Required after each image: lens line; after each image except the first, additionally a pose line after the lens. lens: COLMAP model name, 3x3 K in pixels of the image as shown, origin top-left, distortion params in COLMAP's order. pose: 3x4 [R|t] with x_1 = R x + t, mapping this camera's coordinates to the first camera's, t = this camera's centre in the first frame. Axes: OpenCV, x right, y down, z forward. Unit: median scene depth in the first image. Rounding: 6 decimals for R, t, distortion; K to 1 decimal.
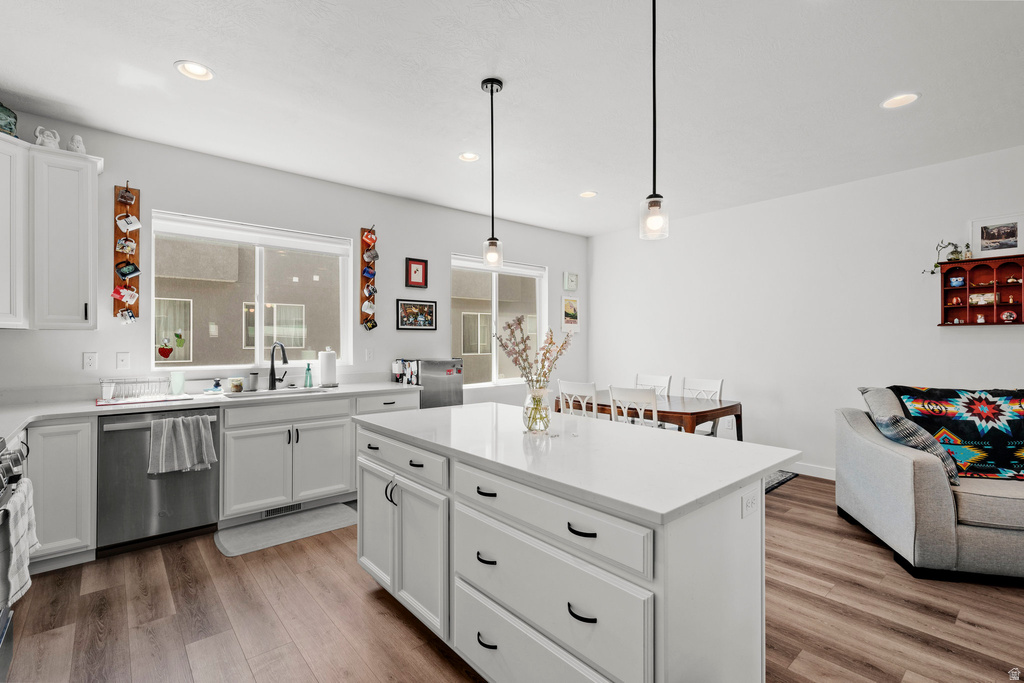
lens RADIAL K [[468.1, 0, 513.8], [0, 468.1, 337.0], [0, 0, 1]] dist [-0.002585, -0.000368]
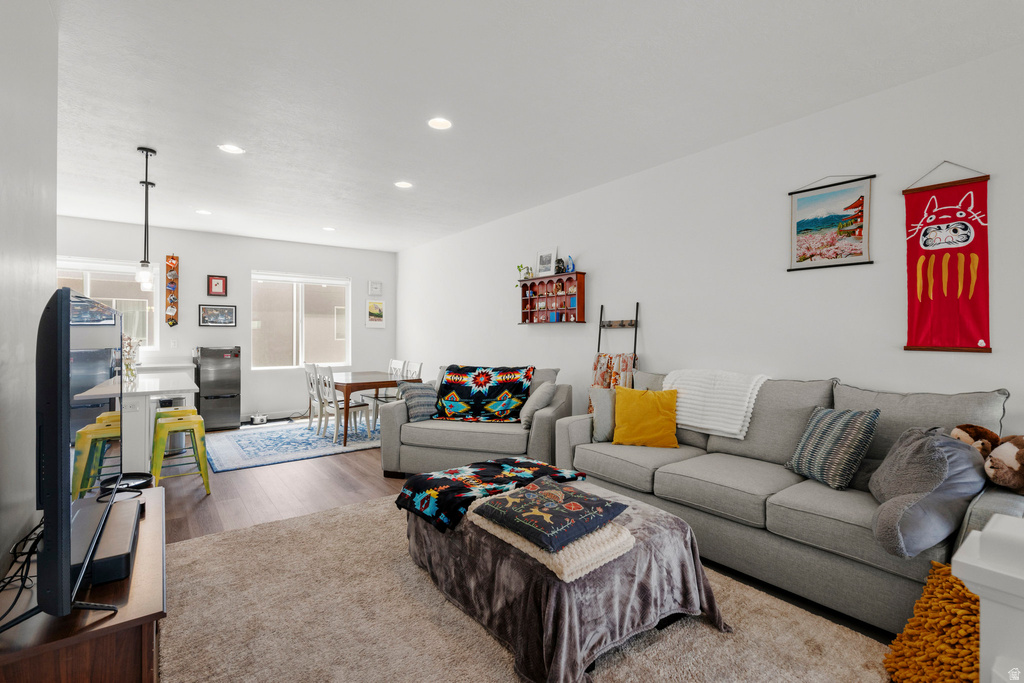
lens RADIAL K [[468.1, 0, 516.7], [0, 468.1, 336.8], [0, 0, 1]] dist [-0.002585, -0.000368]
pose [[0.997701, 0.002938, -0.067707, 0.841580], [-0.002117, 0.999923, 0.012197, -0.003014], [0.067737, -0.012026, 0.997631, -0.363287]]
